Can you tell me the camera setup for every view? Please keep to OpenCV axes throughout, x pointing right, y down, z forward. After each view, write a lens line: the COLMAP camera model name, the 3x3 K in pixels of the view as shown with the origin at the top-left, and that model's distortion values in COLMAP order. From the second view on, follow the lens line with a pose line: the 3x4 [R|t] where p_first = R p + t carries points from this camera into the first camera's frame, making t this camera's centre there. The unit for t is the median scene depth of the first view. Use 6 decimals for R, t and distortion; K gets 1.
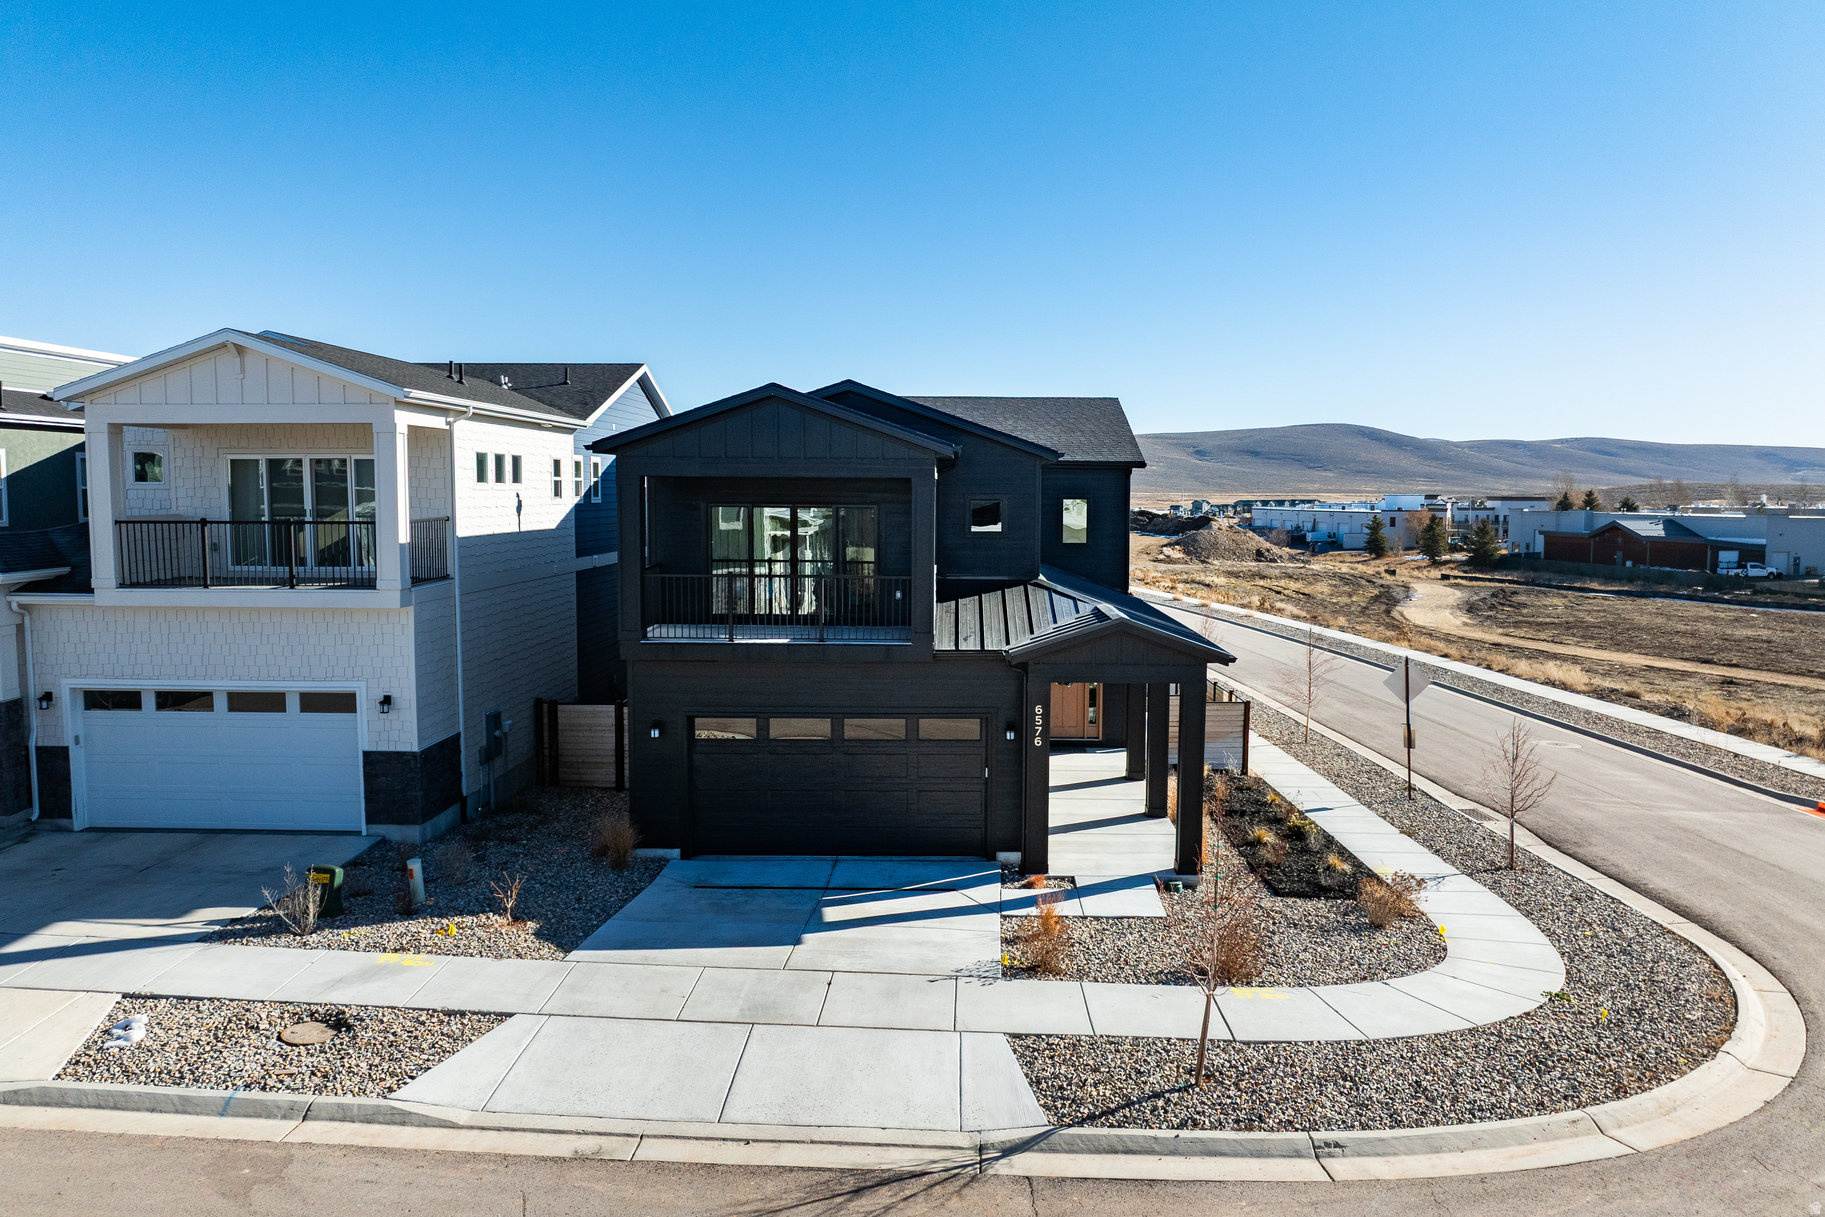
lens RADIAL K [[1286.7, 0, 960.6], [0, 1286.7, 606.0], [0, 0, 1]] dist [-0.034424, -0.001583]
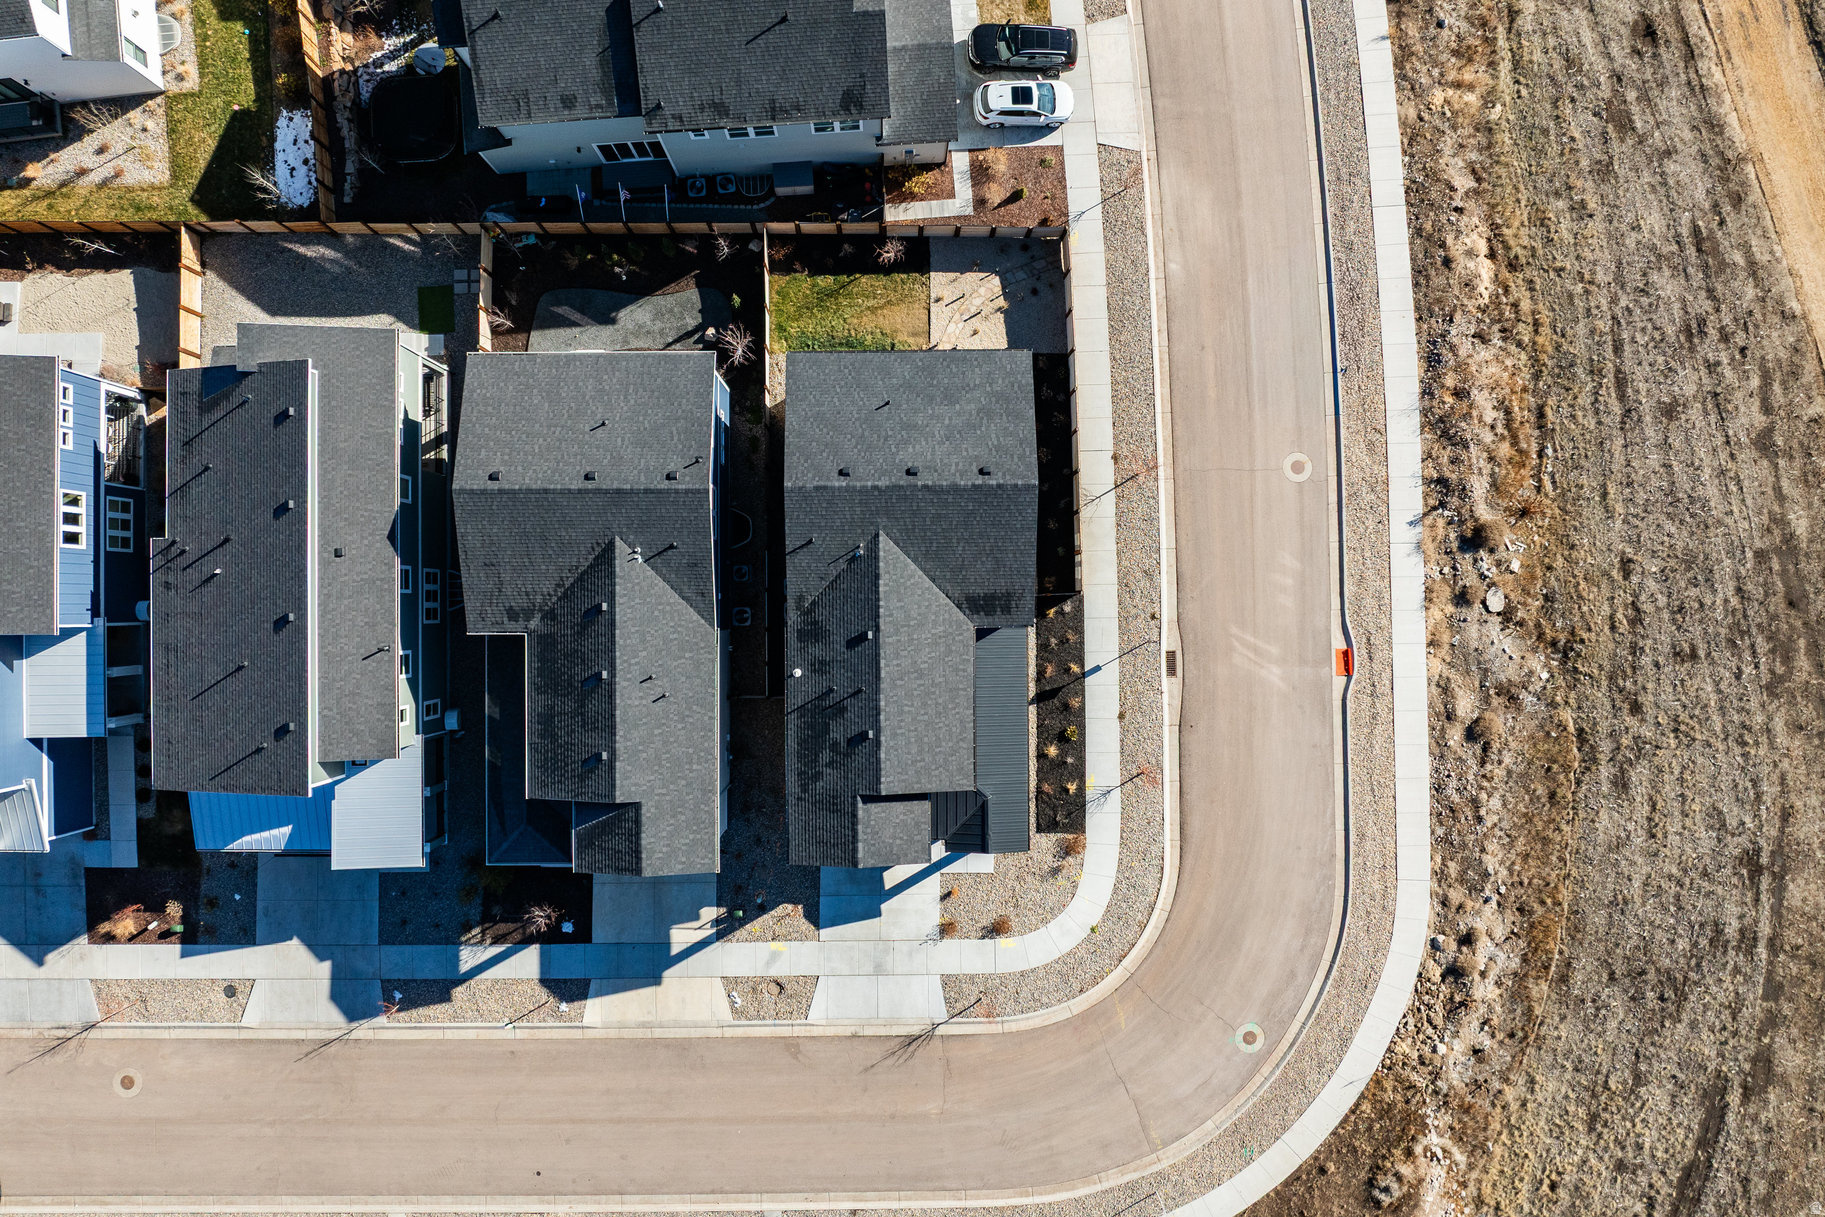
lens RADIAL K [[1275.0, 0, 912.5], [0, 1275.0, 608.5], [0, 0, 1]] dist [-0.038647, 0.000312]
pose [[0.999930, -0.006761, -0.009698, -0.002461], [0.010489, 0.128983, 0.991591, -2.675308], [-0.005453, -0.991624, 0.129045, 1.138934]]
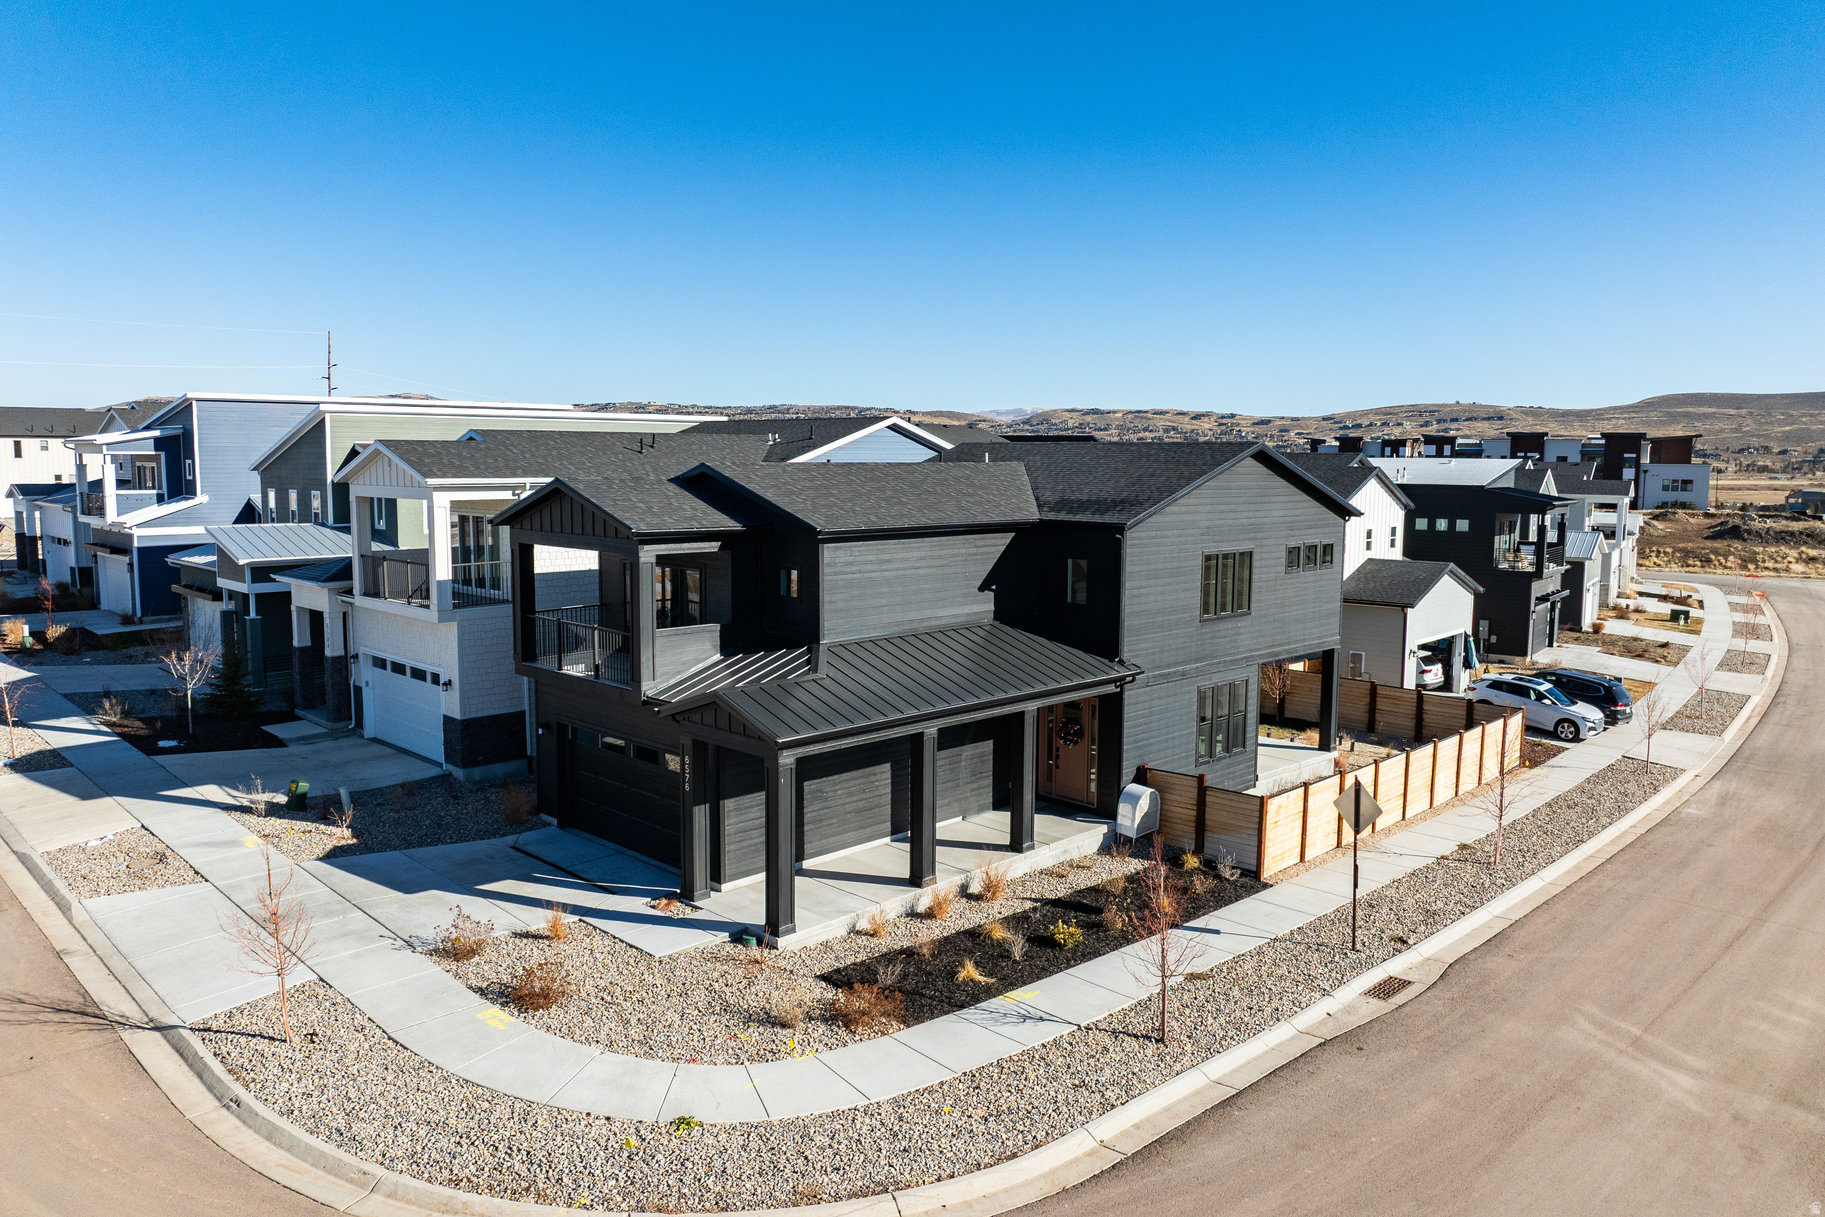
lens RADIAL K [[1275.0, 0, 912.5], [0, 1275.0, 608.5], [0, 0, 1]] dist [-0.038647, 0.000312]
pose [[0.711045, 0.080637, -0.698507, 0.997594], [-0.063743, 0.996704, 0.050174, -0.125888], [0.700251, 0.008849, 0.713842, 0.323386]]
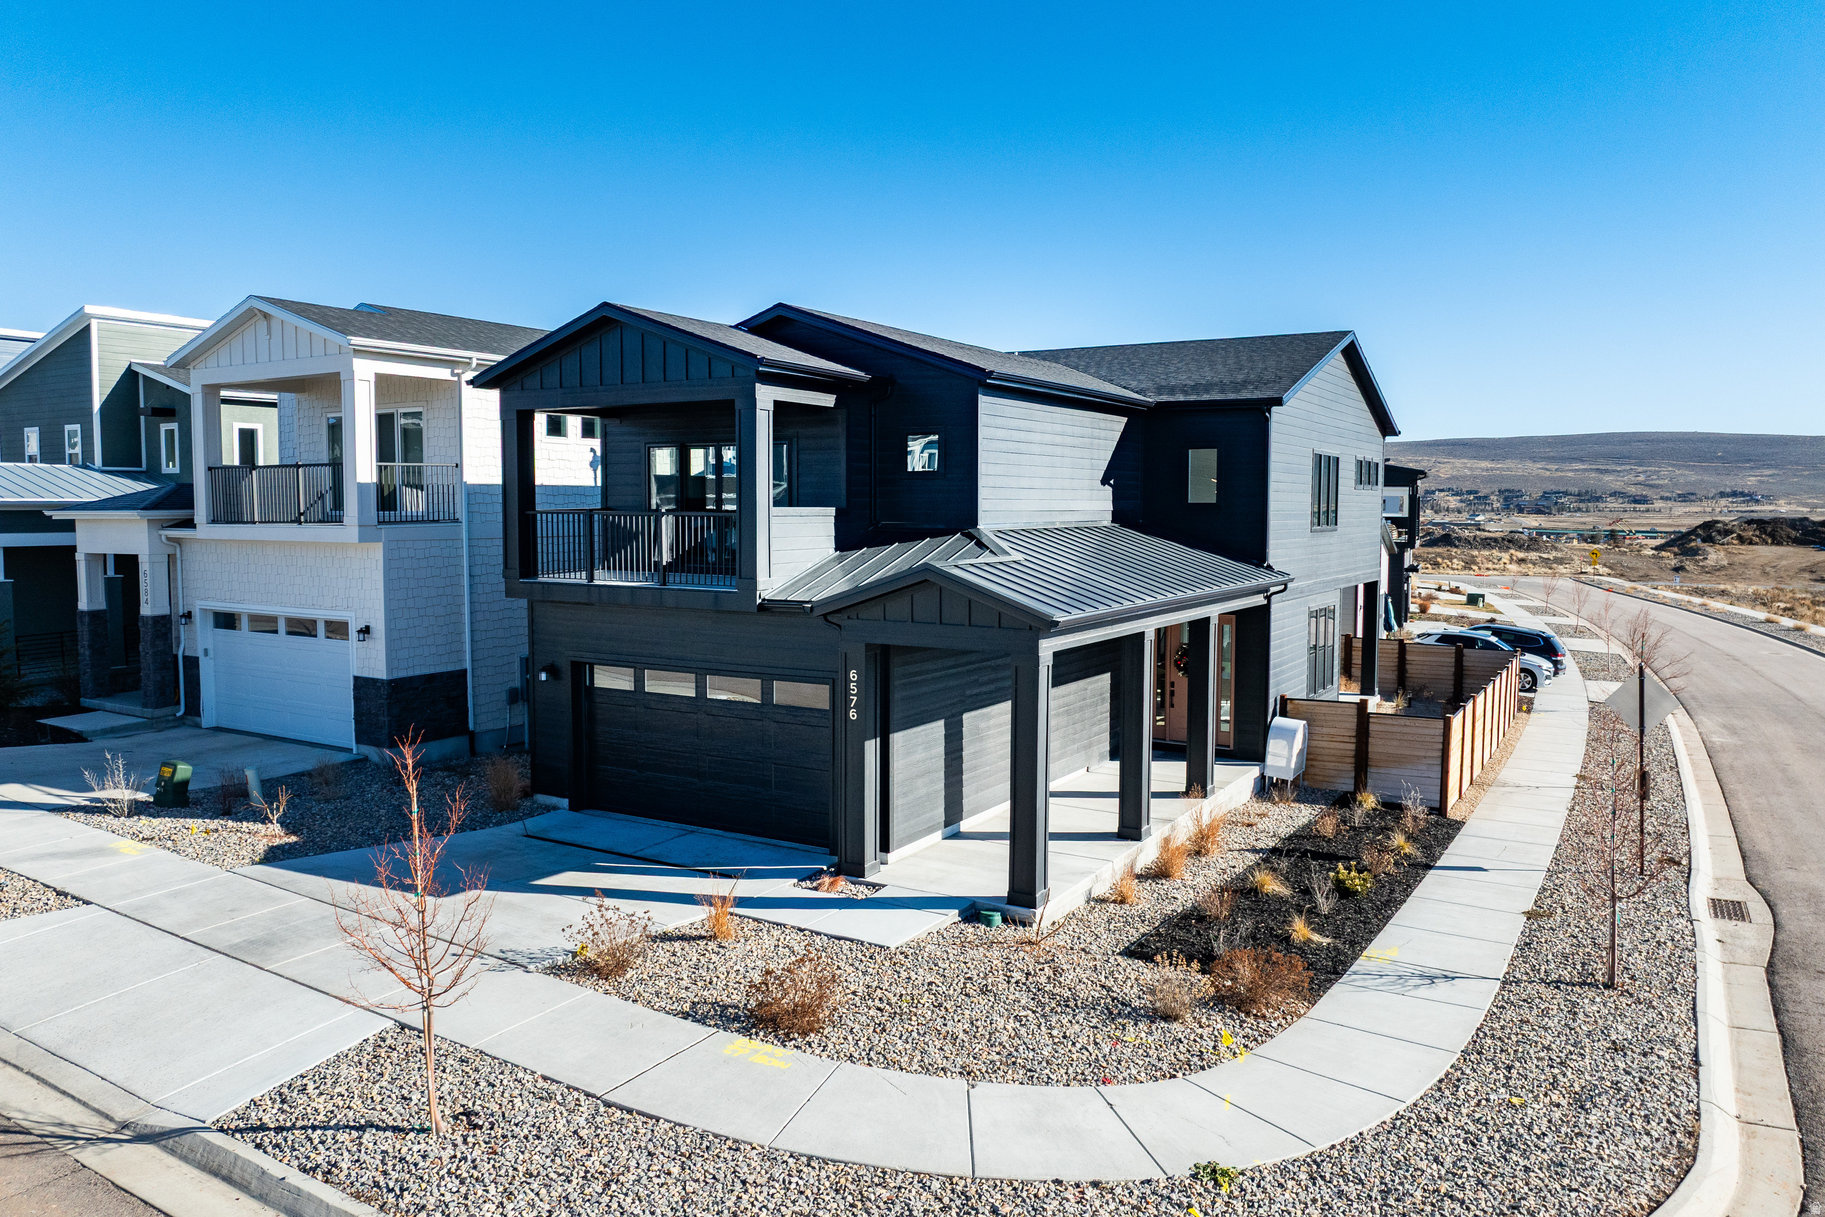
lens RADIAL K [[1275.0, 0, 912.5], [0, 1275.0, 608.5], [0, 0, 1]] dist [-0.038647, 0.000312]
pose [[0.858531, 0.036888, -0.511434, 0.507470], [-0.041678, 0.999129, 0.002101, 0.034959], [0.511066, 0.019512, 0.859320, 0.322236]]
